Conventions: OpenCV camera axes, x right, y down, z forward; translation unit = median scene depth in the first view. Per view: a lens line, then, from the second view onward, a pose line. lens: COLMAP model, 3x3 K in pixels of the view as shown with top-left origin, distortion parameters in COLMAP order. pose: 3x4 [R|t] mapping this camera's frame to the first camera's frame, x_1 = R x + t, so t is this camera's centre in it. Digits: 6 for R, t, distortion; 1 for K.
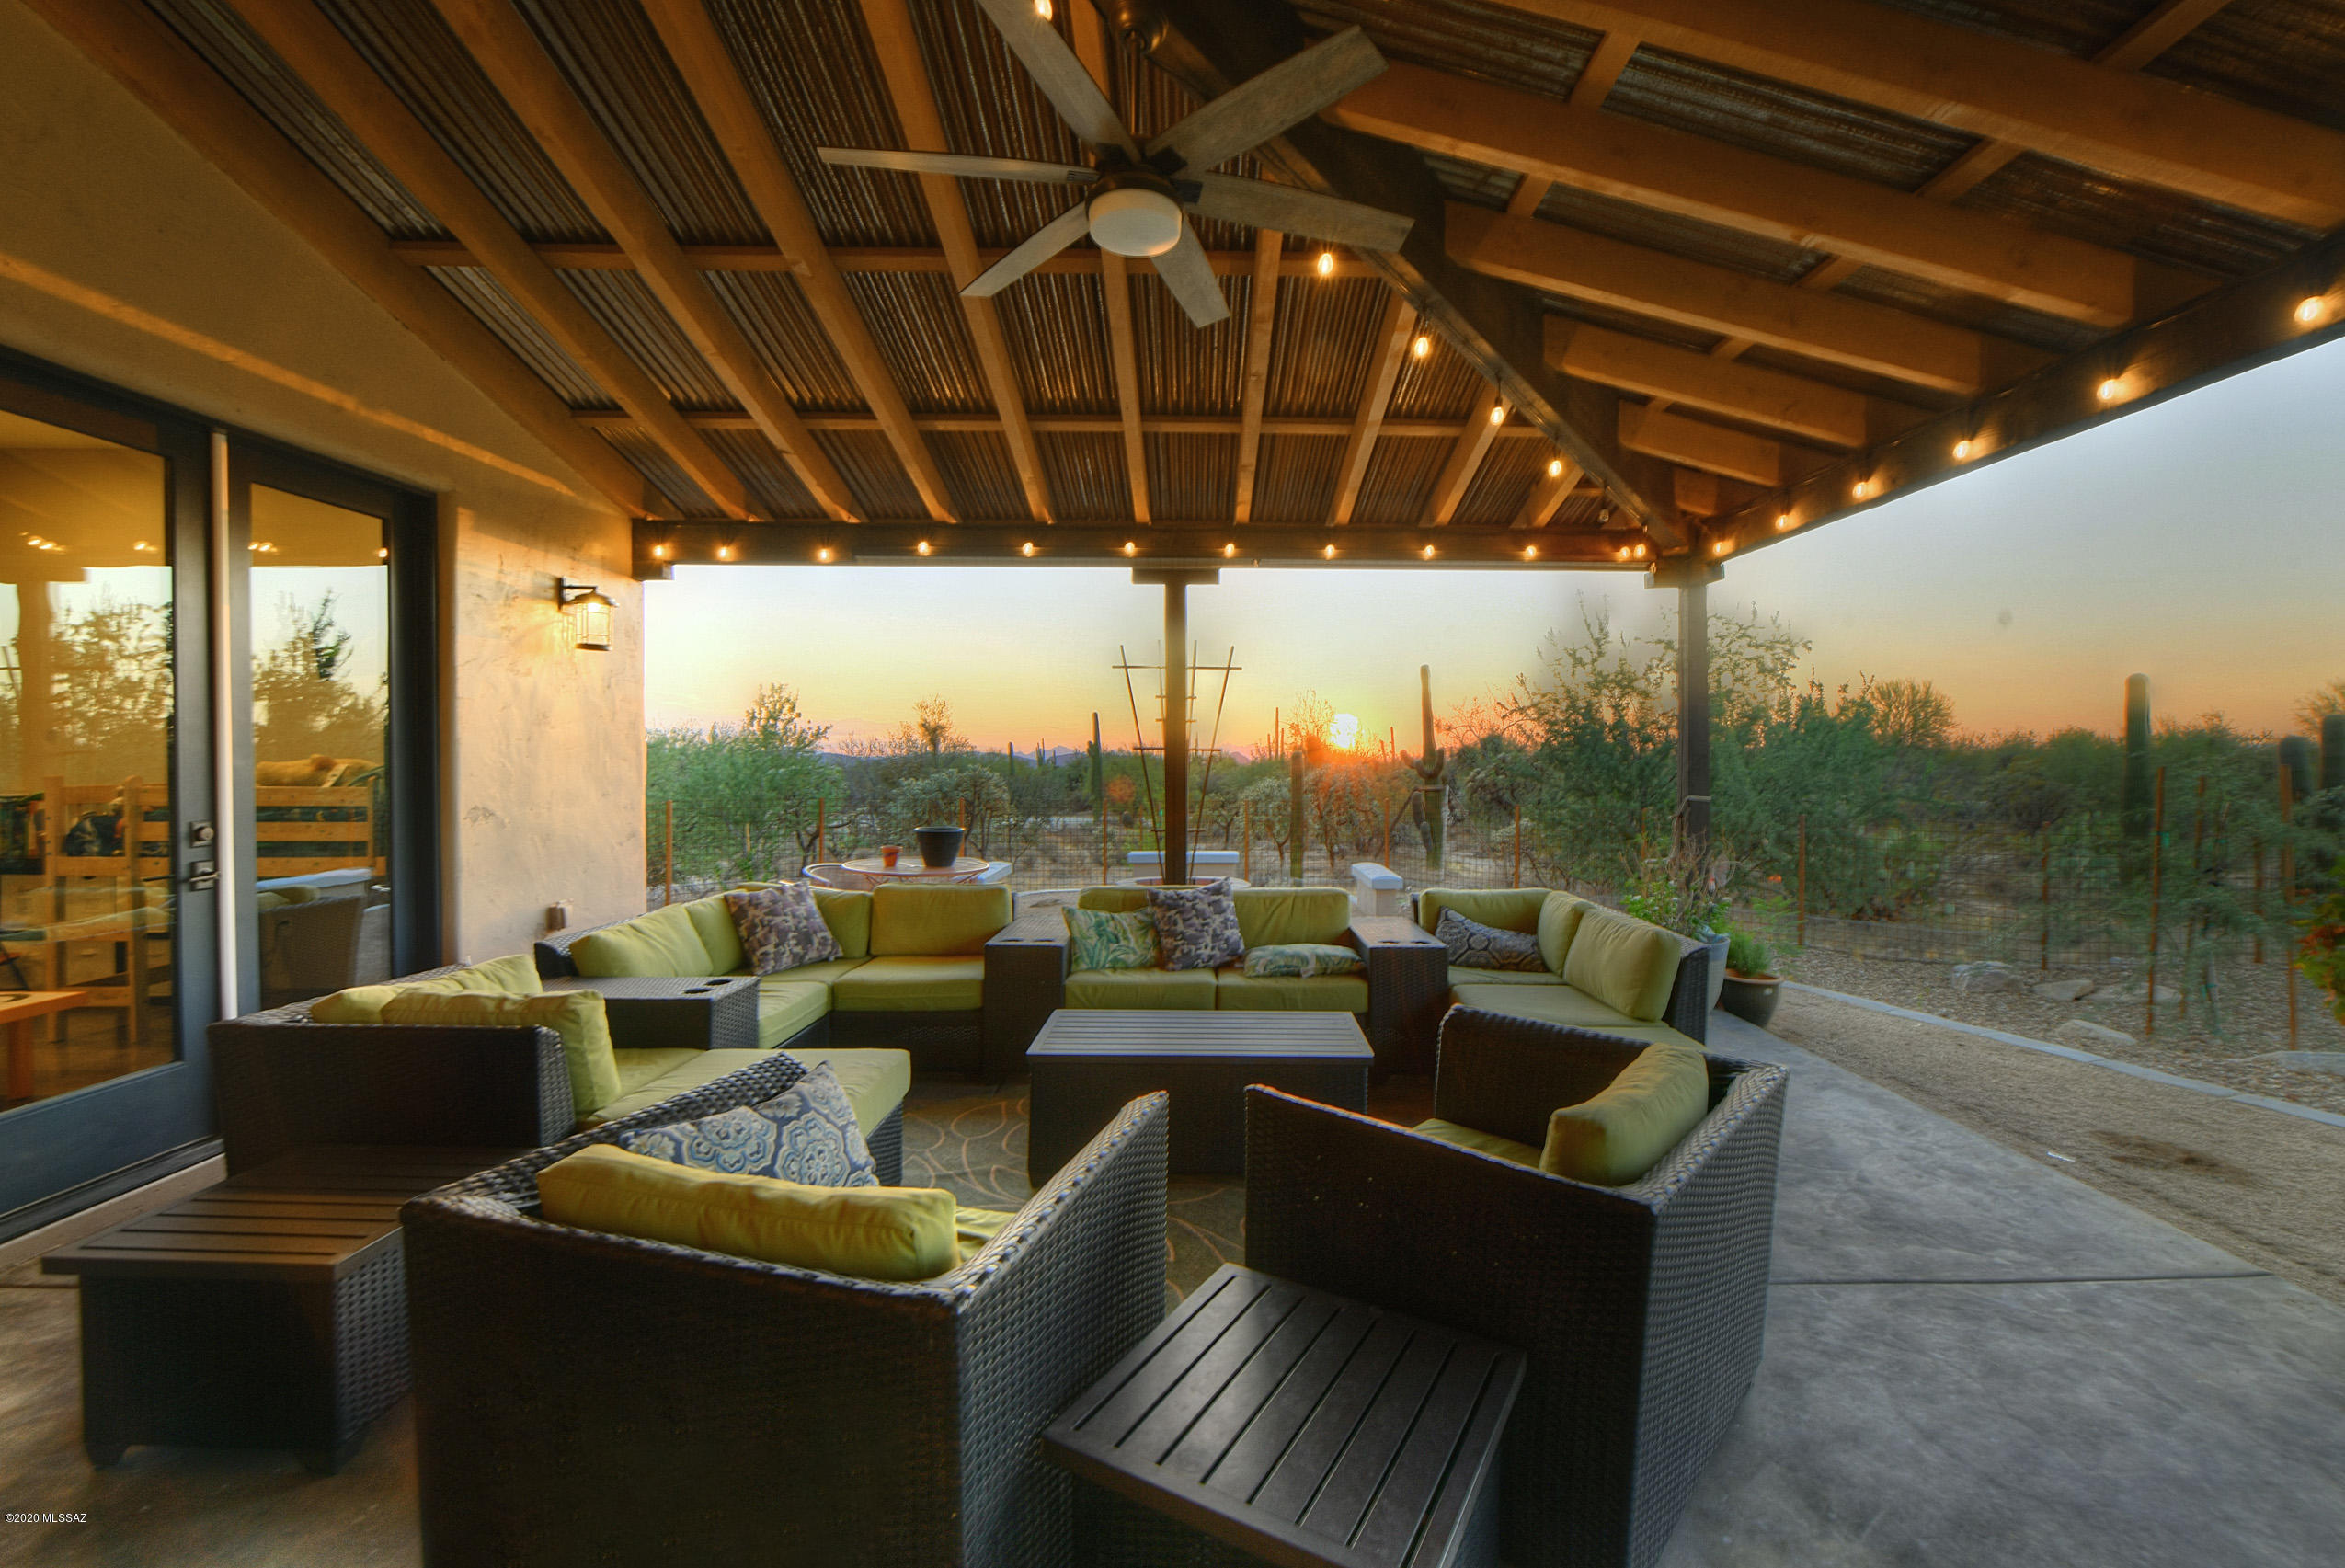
lens RADIAL K [[1044.0, 0, 1175.4], [0, 1044.0, 770.8], [0, 0, 1]] dist [-0.002880, -0.000283]
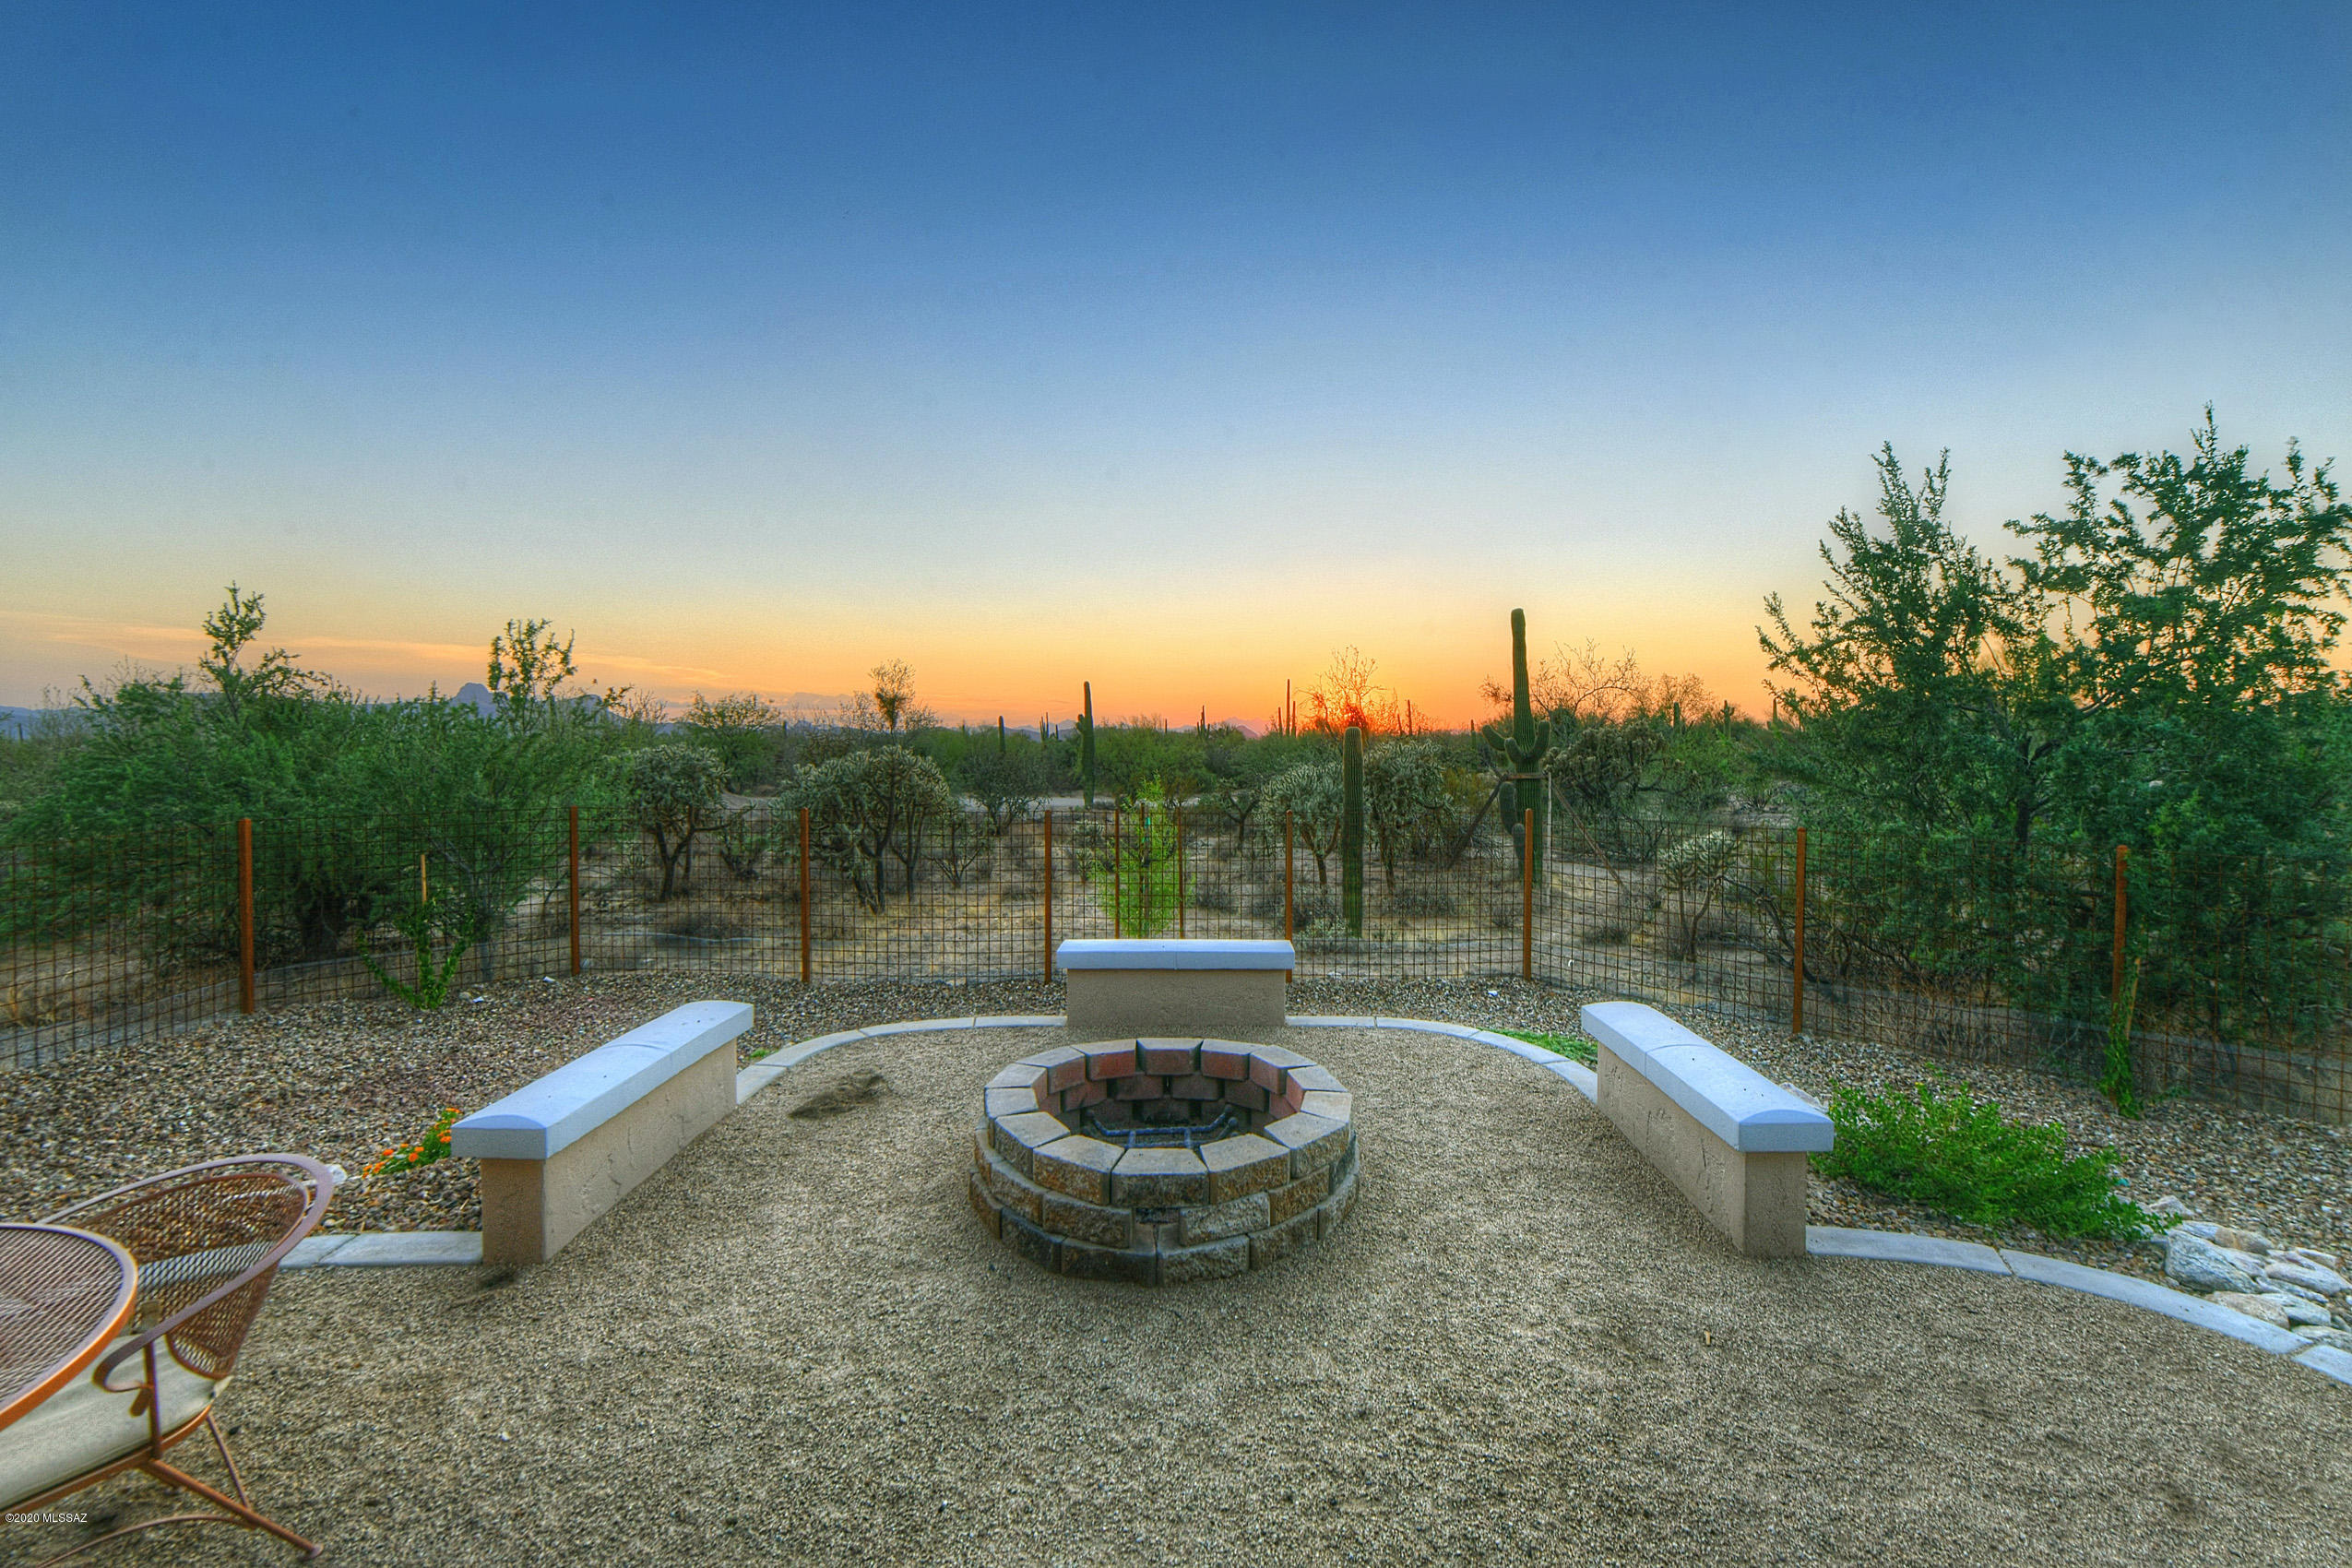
lens RADIAL K [[972.3, 0, 1176.3], [0, 972.3, 782.5], [0, 0, 1]] dist [-0.006056, -0.000264]
pose [[0.999994, -0.001156, -0.003343, 0.006063], [0.001290, 0.999183, 0.040401, -0.009502], [0.003293, -0.040405, 0.999178, 0.470050]]
